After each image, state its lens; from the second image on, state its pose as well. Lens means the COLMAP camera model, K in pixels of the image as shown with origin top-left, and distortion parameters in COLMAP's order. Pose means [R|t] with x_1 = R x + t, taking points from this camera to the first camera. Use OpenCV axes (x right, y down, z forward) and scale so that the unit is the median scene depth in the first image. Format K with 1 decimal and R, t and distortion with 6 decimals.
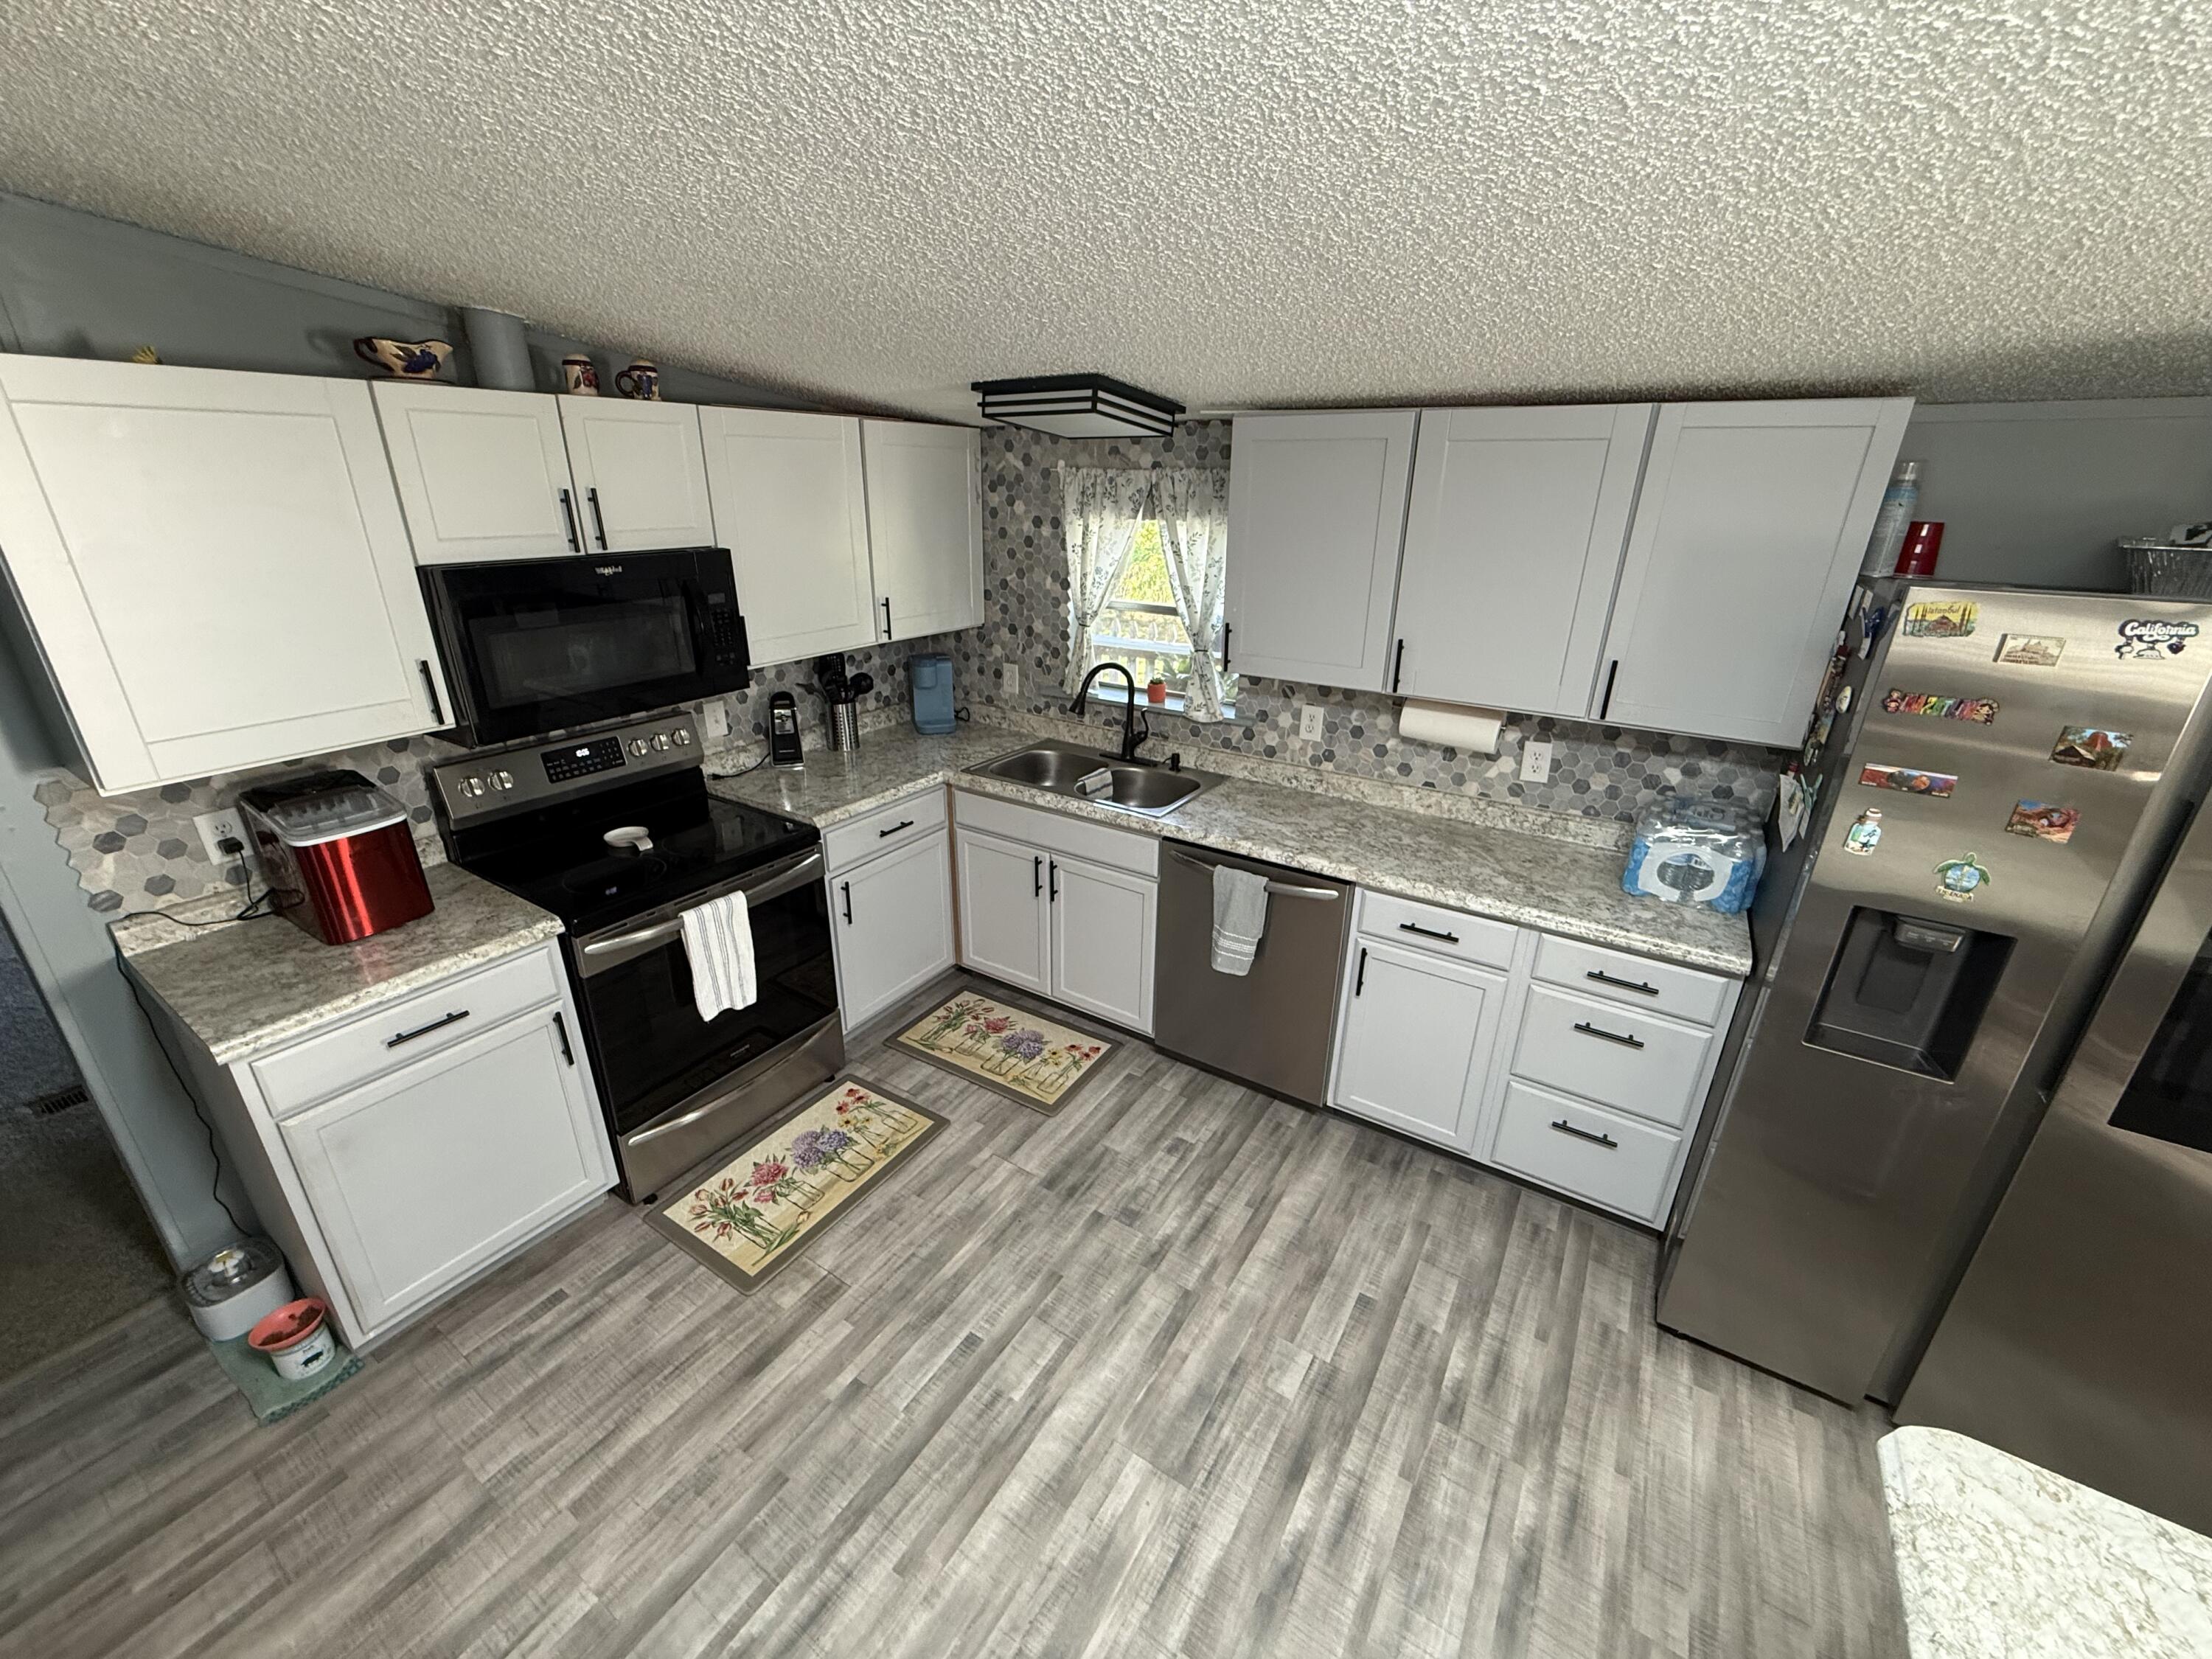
lens RADIAL K [[881.2, 0, 1099.0], [0, 881.2, 827.0], [0, 0, 1]] dist [-0.002829, -0.000389]
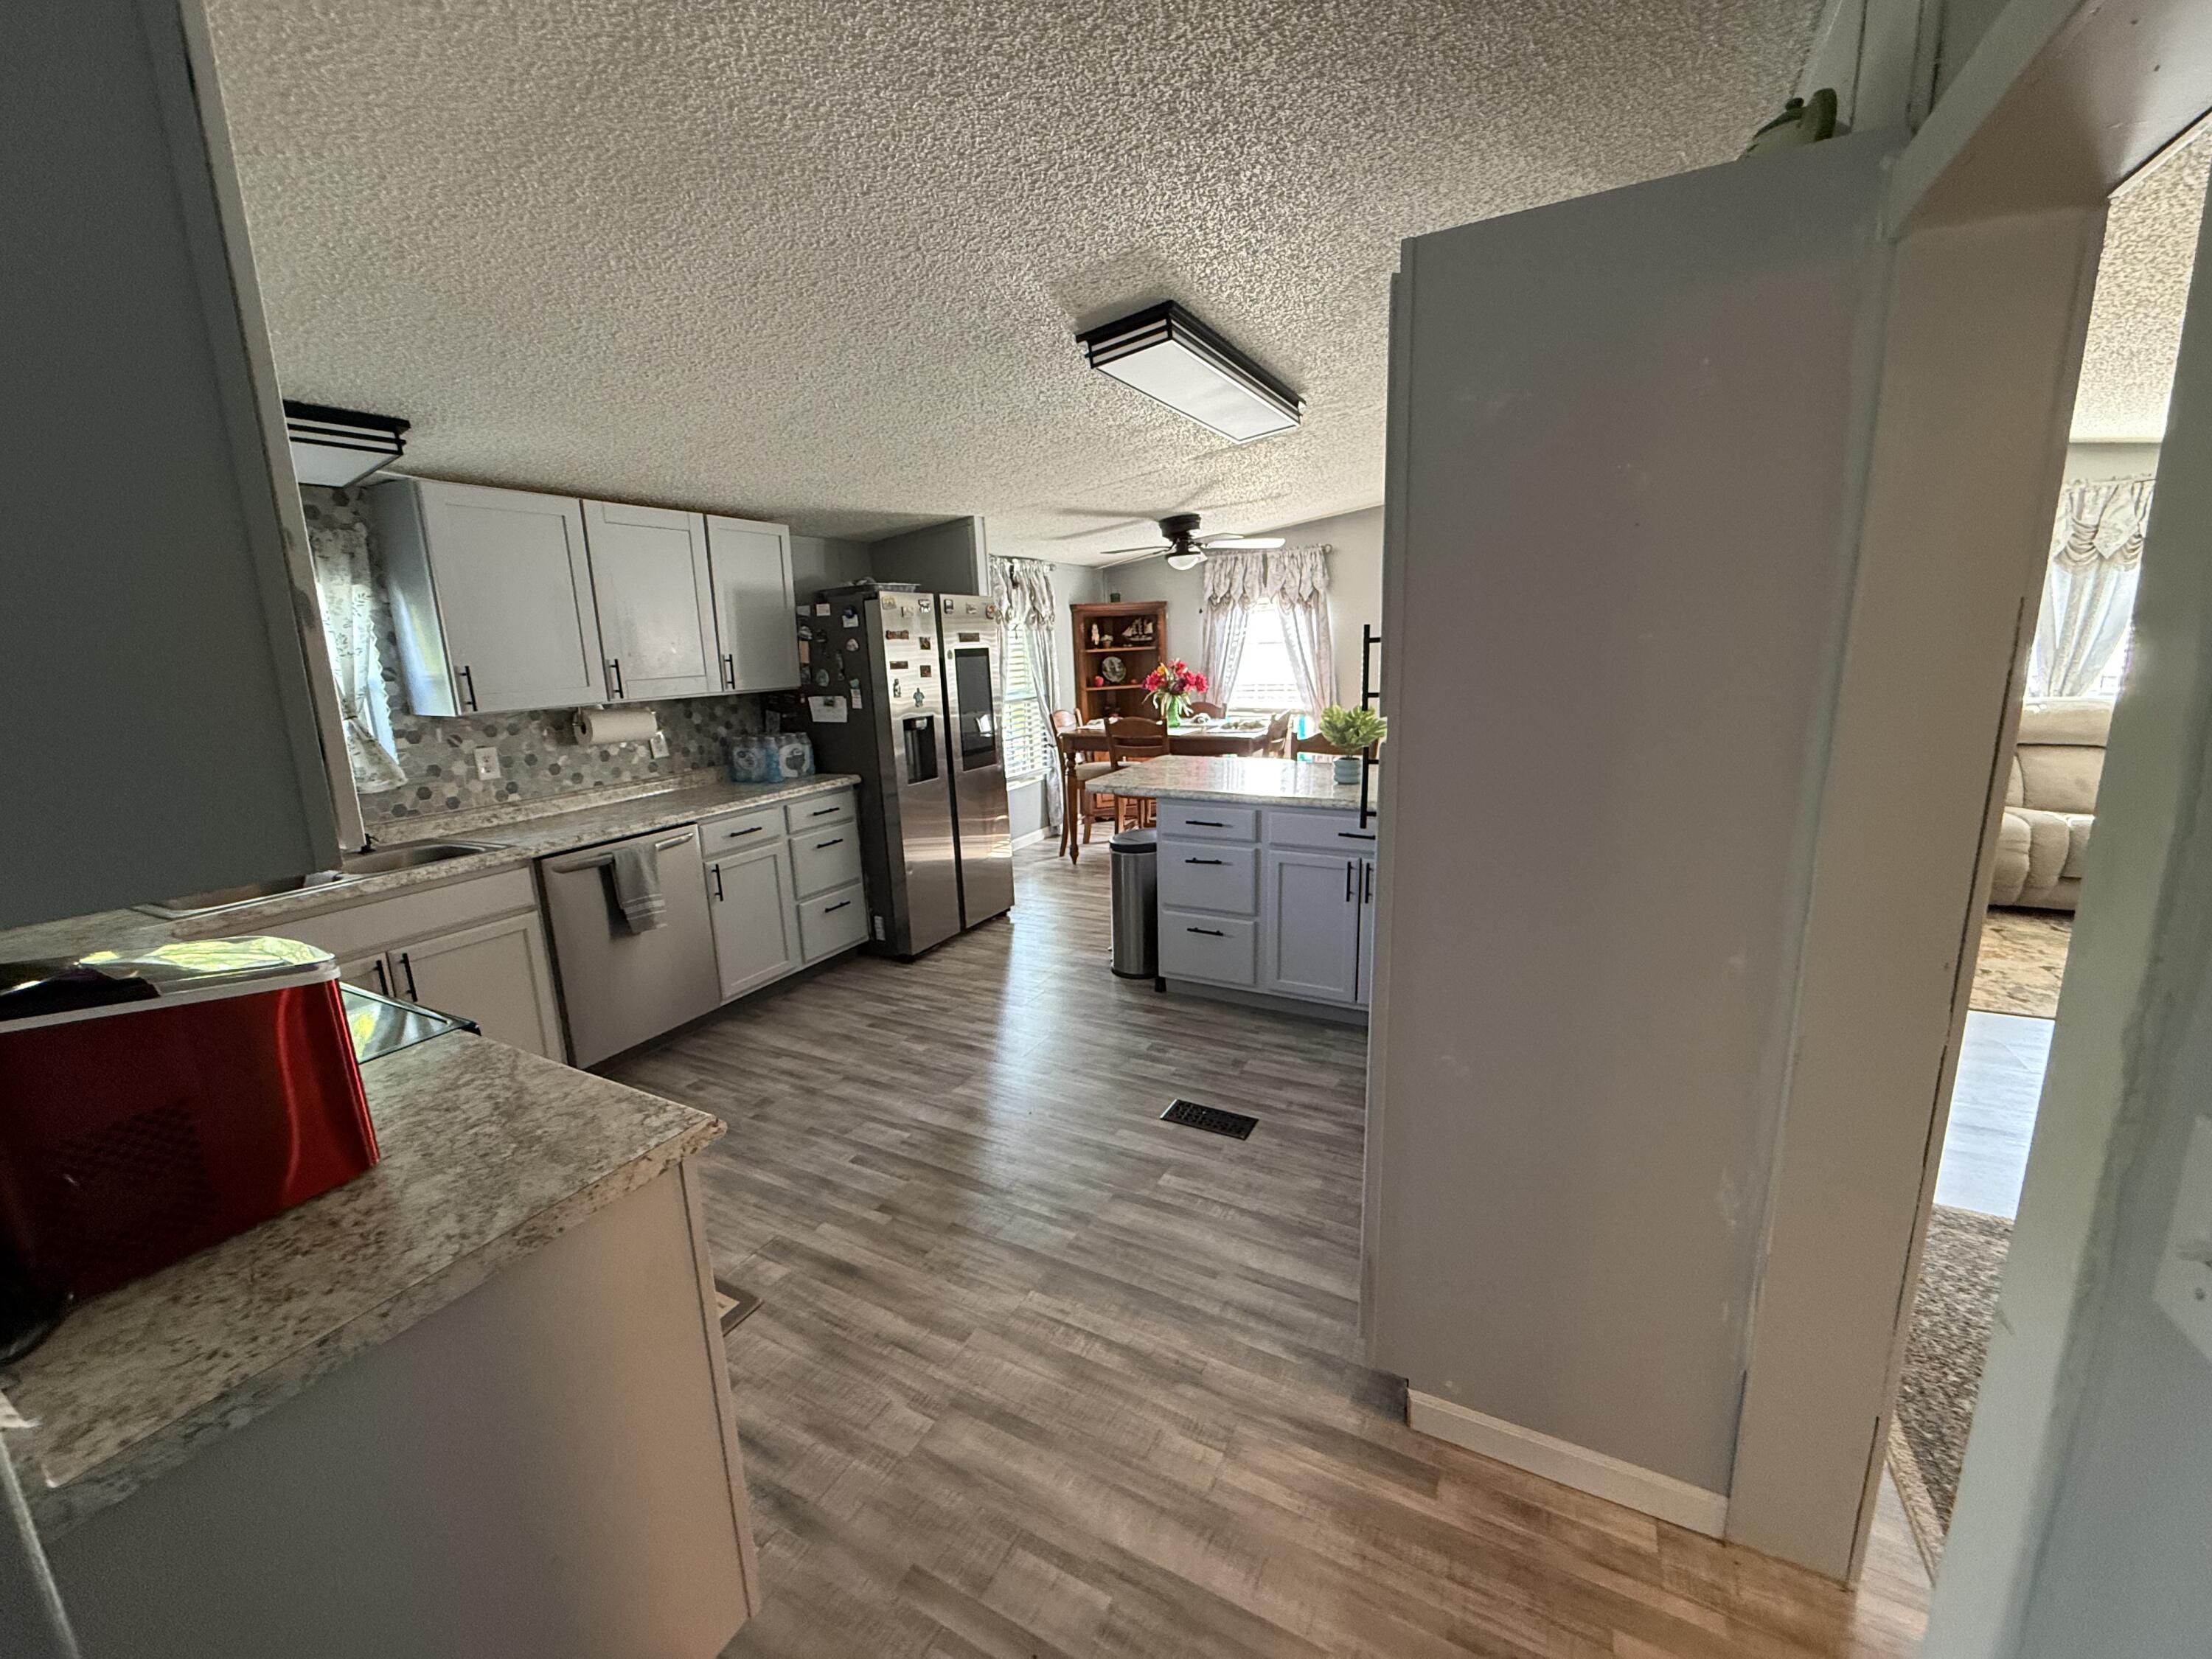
lens RADIAL K [[881.2, 0, 1101.2], [0, 881.2, 832.2], [0, 0, 1]] dist [-0.002829, -0.000389]
pose [[-0.087041, -0.223742, 0.970754, -1.161414], [0.397862, 0.885557, 0.239780, -0.001481], [-0.913307, 0.407097, 0.011938, 0.415962]]
